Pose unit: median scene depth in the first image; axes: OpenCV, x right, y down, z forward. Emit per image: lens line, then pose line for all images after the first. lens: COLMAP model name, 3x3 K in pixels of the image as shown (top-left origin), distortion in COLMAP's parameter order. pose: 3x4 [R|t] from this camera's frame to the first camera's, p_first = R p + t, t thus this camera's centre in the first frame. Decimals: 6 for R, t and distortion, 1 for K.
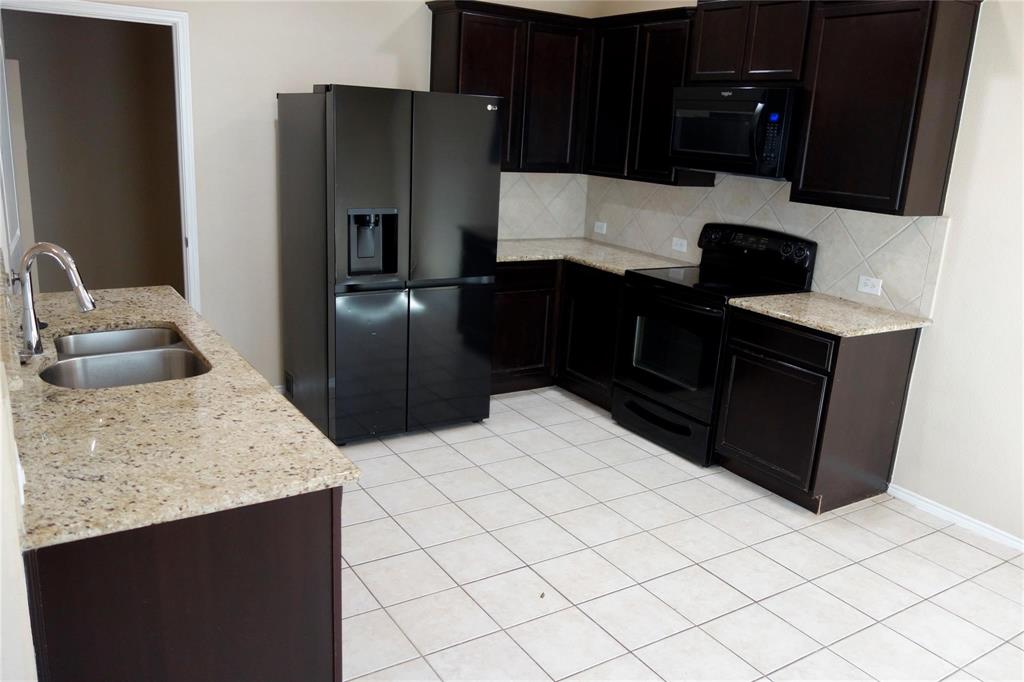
lens RADIAL K [[809.1, 0, 513.2], [0, 809.1, 344.3], [0, 0, 1]] dist [-0.010690, -0.015637]
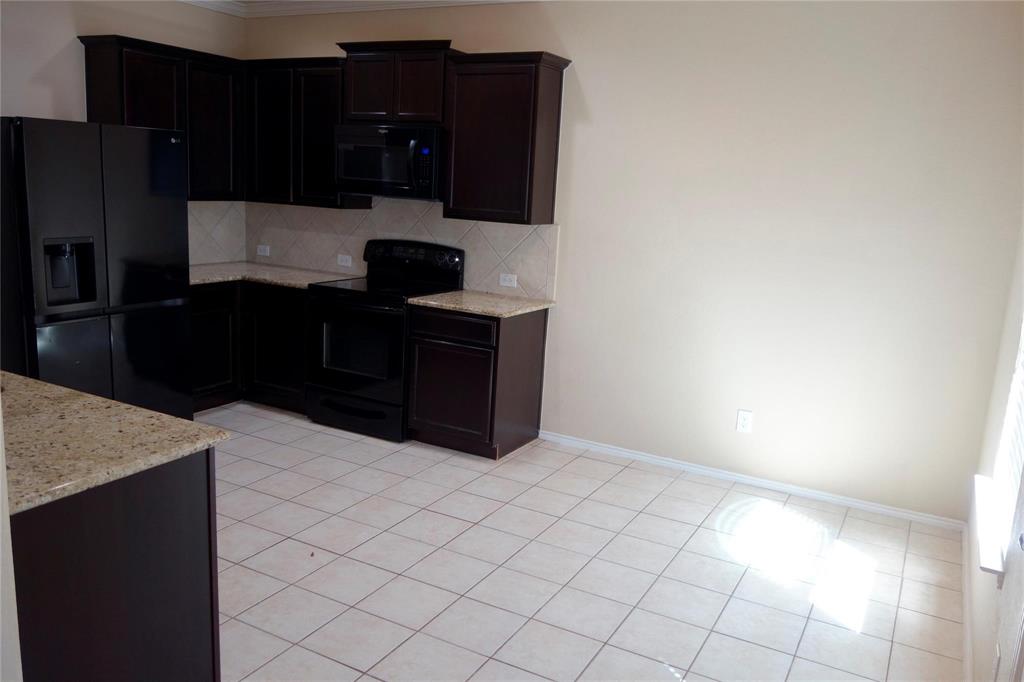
lens RADIAL K [[809.1, 0, 516.4], [0, 809.1, 341.4], [0, 0, 1]] dist [-0.010690, -0.015637]
pose [[0.875774, -0.102896, 0.471627, -0.168872], [0.120618, 0.992671, -0.007405, 0.035792], [-0.467409, 0.063372, 0.881767, -0.143950]]
